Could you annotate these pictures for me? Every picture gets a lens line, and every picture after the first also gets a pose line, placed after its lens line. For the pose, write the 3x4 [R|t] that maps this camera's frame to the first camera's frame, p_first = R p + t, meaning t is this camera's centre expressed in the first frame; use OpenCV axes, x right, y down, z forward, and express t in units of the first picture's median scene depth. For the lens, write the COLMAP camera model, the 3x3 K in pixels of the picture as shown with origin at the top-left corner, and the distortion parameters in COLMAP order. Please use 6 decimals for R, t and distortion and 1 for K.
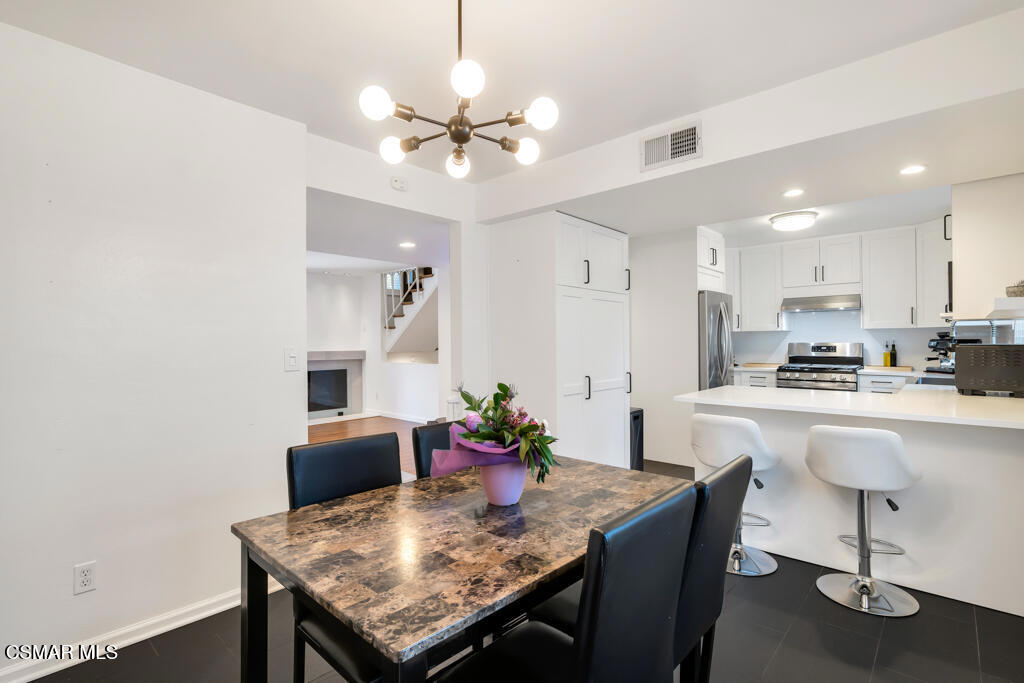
lens RADIAL K [[481.7, 0, 515.1], [0, 481.7, 337.3], [0, 0, 1]] dist [-0.017970, 0.000368]
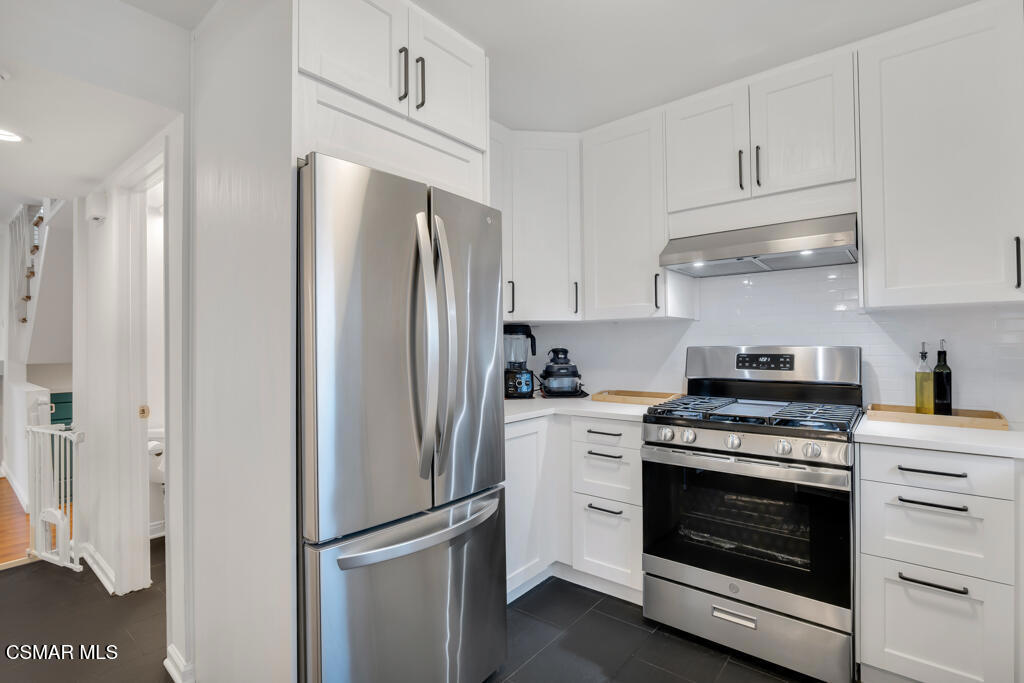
lens RADIAL K [[481.7, 0, 514.8], [0, 481.7, 338.1], [0, 0, 1]] dist [-0.017970, 0.000368]
pose [[0.998579, -0.001271, 0.053282, 0.440035], [0.001464, 0.999993, -0.003582, 0.005692], [-0.053277, 0.003655, 0.998573, 0.645162]]
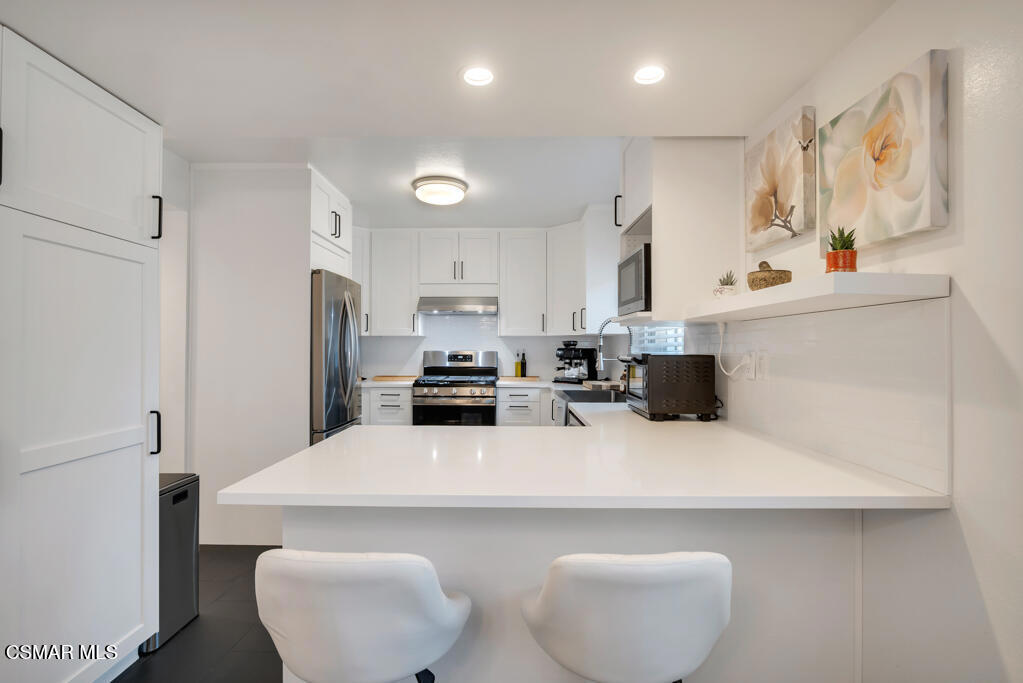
lens RADIAL K [[481.2, 0, 508.0], [0, 481.2, 350.1], [0, 0, 1]] dist [-0.017970, 0.000368]
pose [[0.744588, 0.005861, 0.667498, 0.134080], [-0.013652, 0.999886, 0.006450, 0.002901], [-0.667385, -0.013916, 0.744583, 0.309023]]
